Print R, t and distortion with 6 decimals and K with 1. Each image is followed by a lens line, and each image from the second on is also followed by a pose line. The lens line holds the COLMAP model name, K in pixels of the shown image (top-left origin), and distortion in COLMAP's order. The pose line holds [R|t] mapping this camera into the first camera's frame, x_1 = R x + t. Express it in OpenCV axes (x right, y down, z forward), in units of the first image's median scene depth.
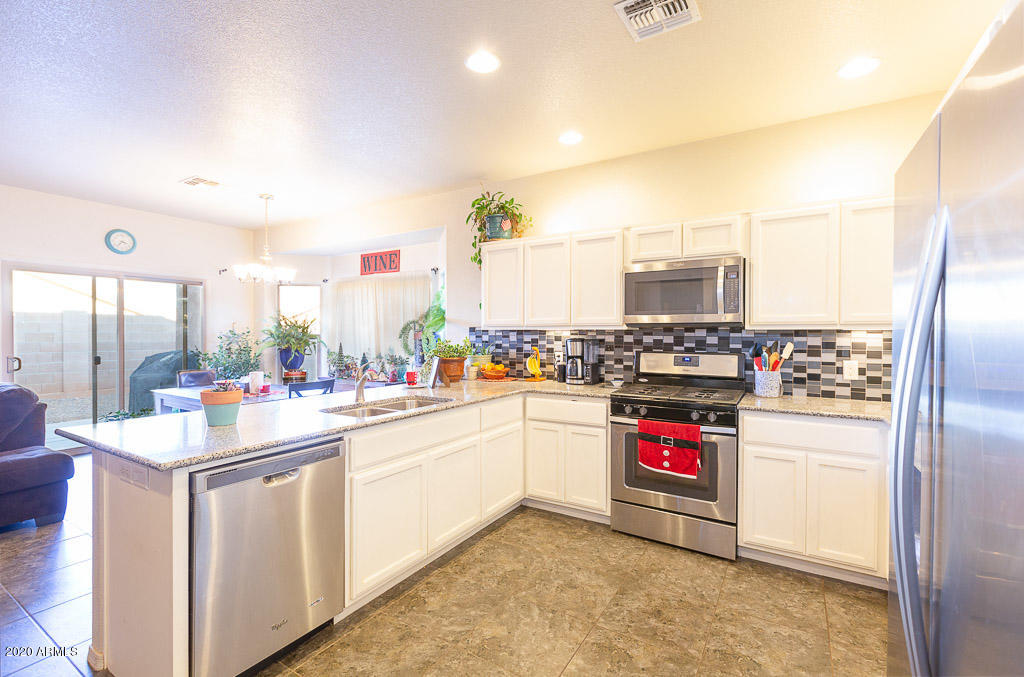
lens RADIAL K [[455.7, 0, 514.0], [0, 455.7, 336.6], [0, 0, 1]] dist [0.000635, -0.000205]
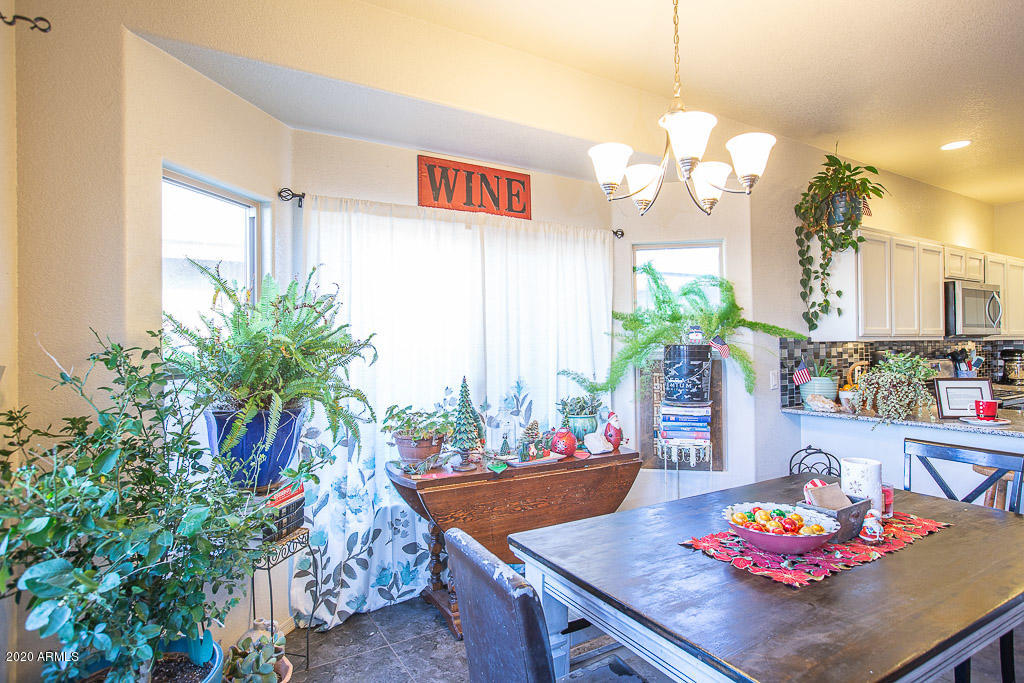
lens RADIAL K [[563.5, 0, 541.3], [0, 563.5, 345.4], [0, 0, 1]] dist [-0.029827, -0.000206]
pose [[0.437566, -0.005740, 0.899168, -1.370660], [0.020054, 0.999793, -0.003377, -0.018291], [-0.898963, 0.019509, 0.437591, 1.303641]]
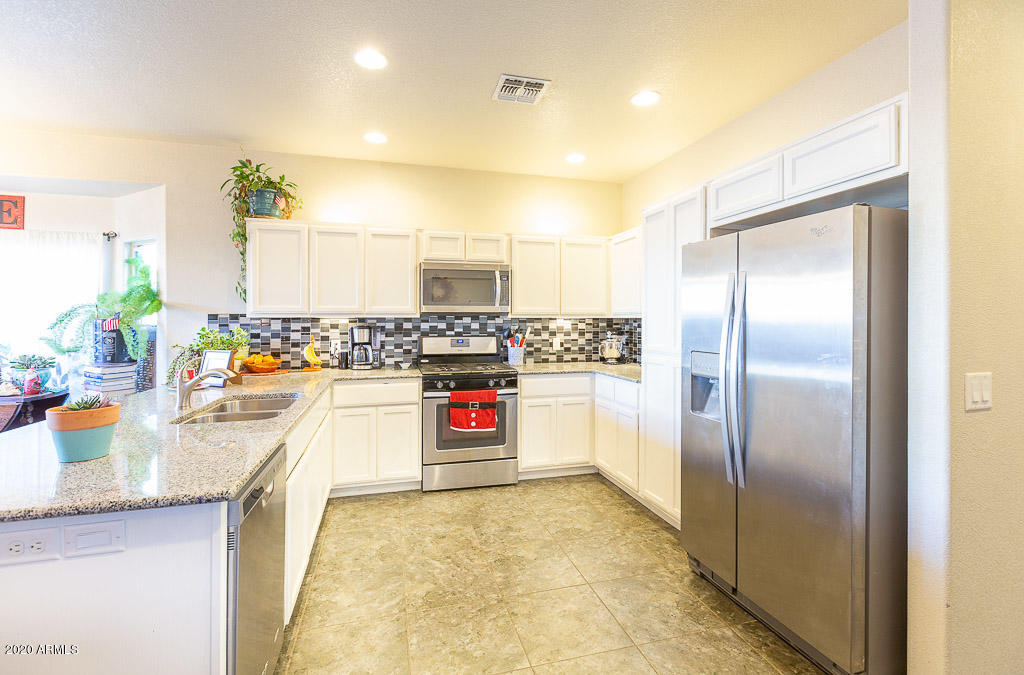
lens RADIAL K [[455.7, 0, 505.0], [0, 455.7, 320.9], [0, 0, 1]] dist [0.000635, -0.000205]
pose [[0.683605, -0.003930, 0.729841, -0.455409], [0.008052, 0.999965, -0.002157, -0.002941], [-0.729807, 0.007351, 0.683613, 0.056083]]
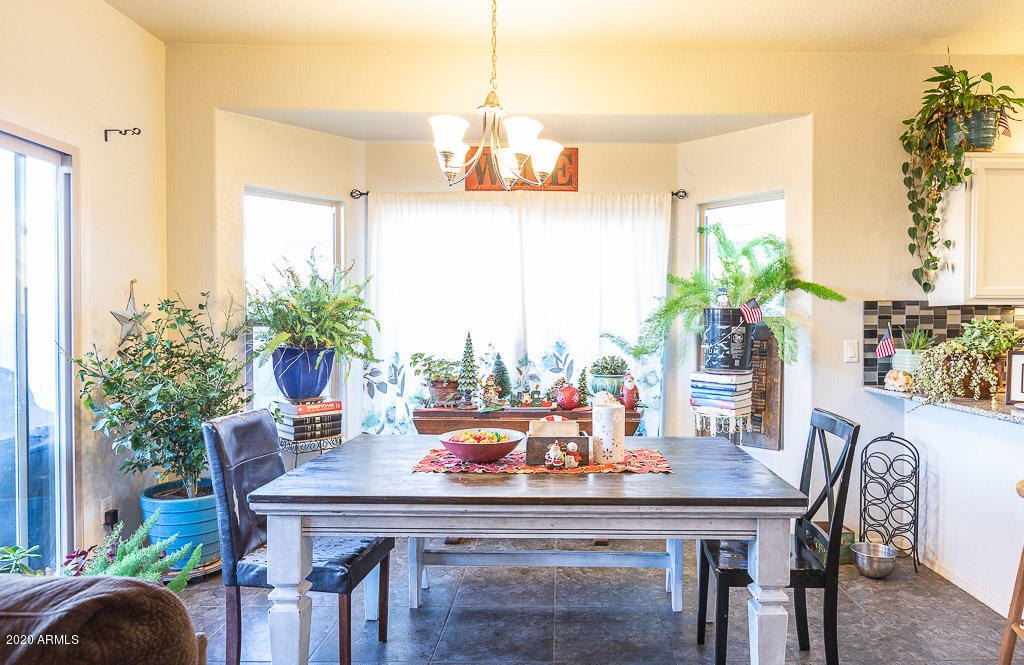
lens RADIAL K [[613.6, 0, 514.8], [0, 613.6, 331.1], [0, 0, 1]] dist [0.021683, -0.000199]
pose [[0.839566, -0.007912, 0.543199, -1.199105], [0.003987, 0.999957, 0.008402, 0.011748], [-0.543242, -0.004889, 0.839562, 0.808350]]
